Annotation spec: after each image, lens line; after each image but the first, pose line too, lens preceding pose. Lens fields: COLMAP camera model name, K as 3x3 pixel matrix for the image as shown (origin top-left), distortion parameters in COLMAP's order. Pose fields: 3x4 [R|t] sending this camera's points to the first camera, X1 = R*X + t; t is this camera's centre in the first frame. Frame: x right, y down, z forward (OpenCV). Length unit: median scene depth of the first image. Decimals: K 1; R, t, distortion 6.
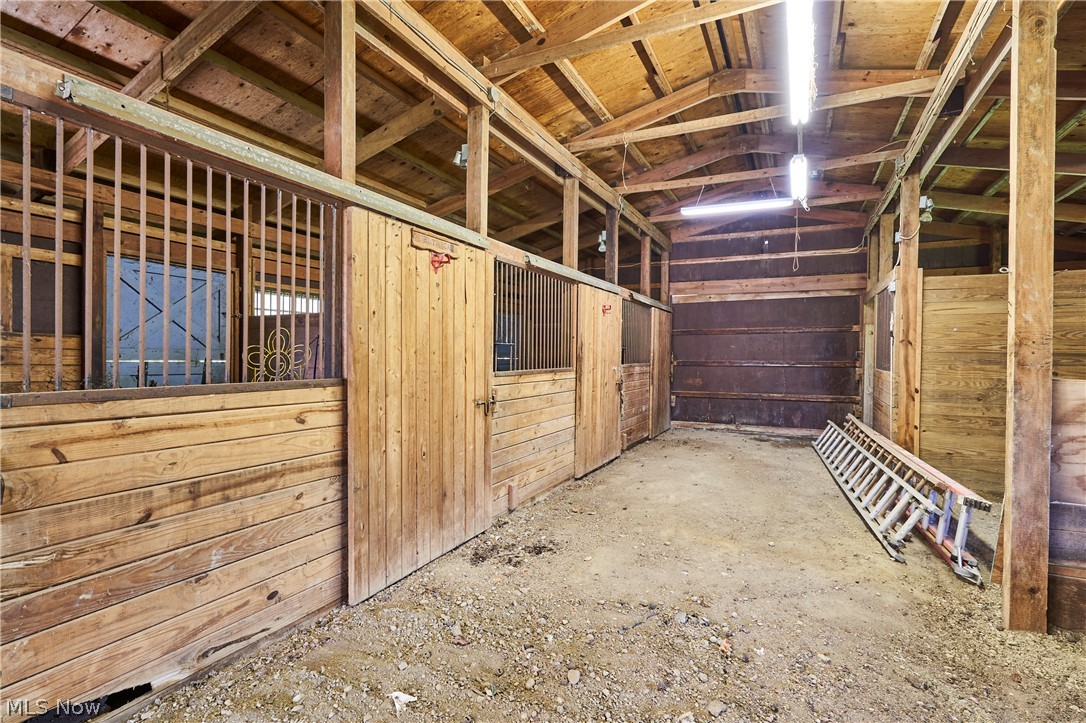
lens RADIAL K [[507.5, 0, 543.4], [0, 507.5, 358.4], [0, 0, 1]] dist [-0.001478, -0.000919]
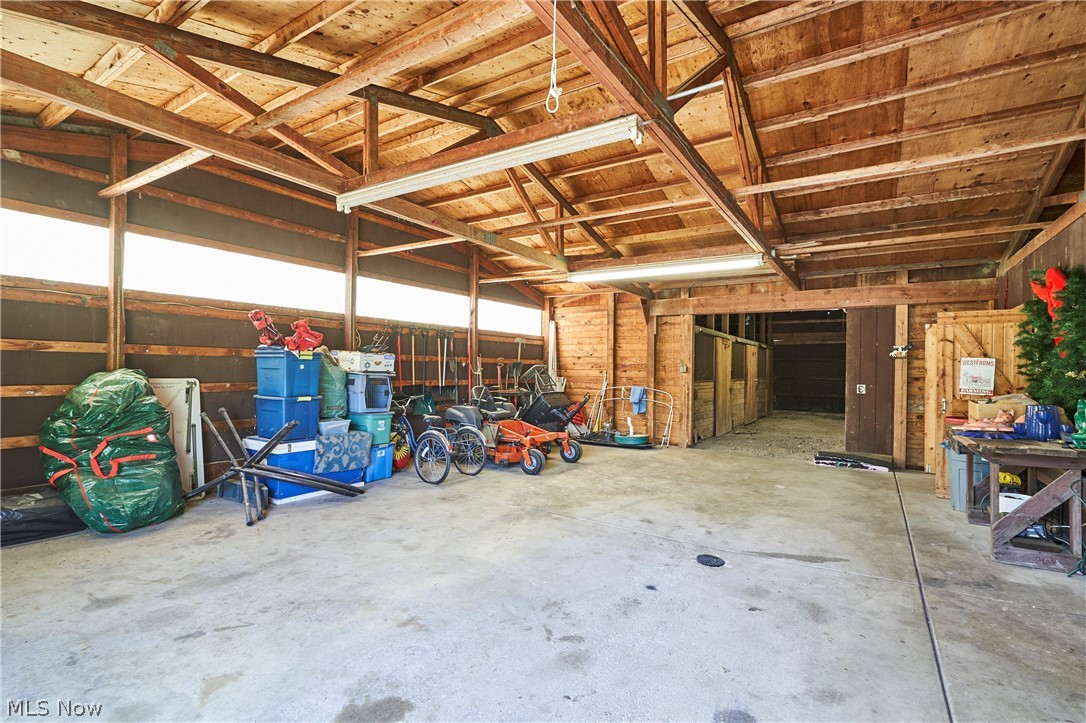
lens RADIAL K [[507.5, 0, 543.2], [0, 507.5, 366.6], [0, 0, 1]] dist [-0.001478, -0.000919]
pose [[0.994285, 0.002474, -0.106731, -0.453091], [-0.003978, 0.999896, -0.013881, -0.002261], [0.106686, 0.014226, 0.994191, -1.080860]]
